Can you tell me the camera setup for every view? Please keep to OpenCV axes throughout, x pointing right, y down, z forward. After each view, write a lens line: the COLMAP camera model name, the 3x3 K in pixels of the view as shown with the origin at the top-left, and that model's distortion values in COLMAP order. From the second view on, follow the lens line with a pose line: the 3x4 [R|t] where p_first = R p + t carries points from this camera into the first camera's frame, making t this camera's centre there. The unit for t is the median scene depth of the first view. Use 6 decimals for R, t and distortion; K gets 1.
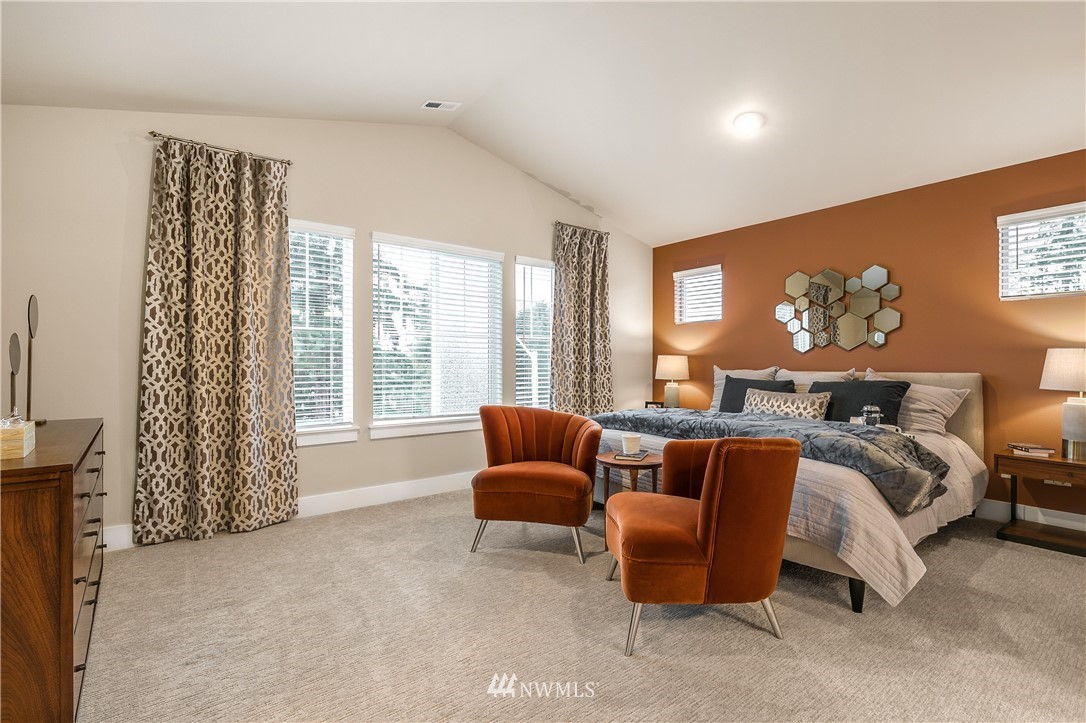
lens RADIAL K [[498.9, 0, 546.6], [0, 498.9, 362.2], [0, 0, 1]] dist [-0.000960, -0.000116]
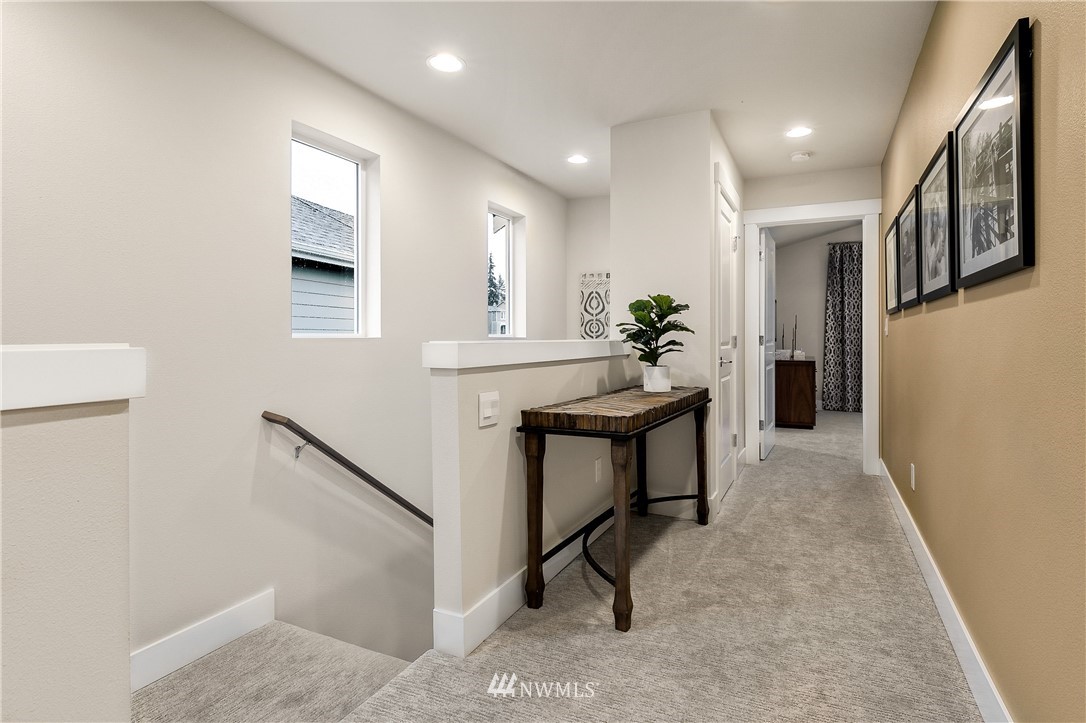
lens RADIAL K [[557.4, 0, 545.7], [0, 557.4, 352.0], [0, 0, 1]] dist [-0.004627, -0.000281]
pose [[0.421487, 0.009821, -0.906781, 1.093776], [0.008392, 0.999856, 0.014730, 0.023543], [0.906796, -0.013819, 0.421344, -1.402492]]
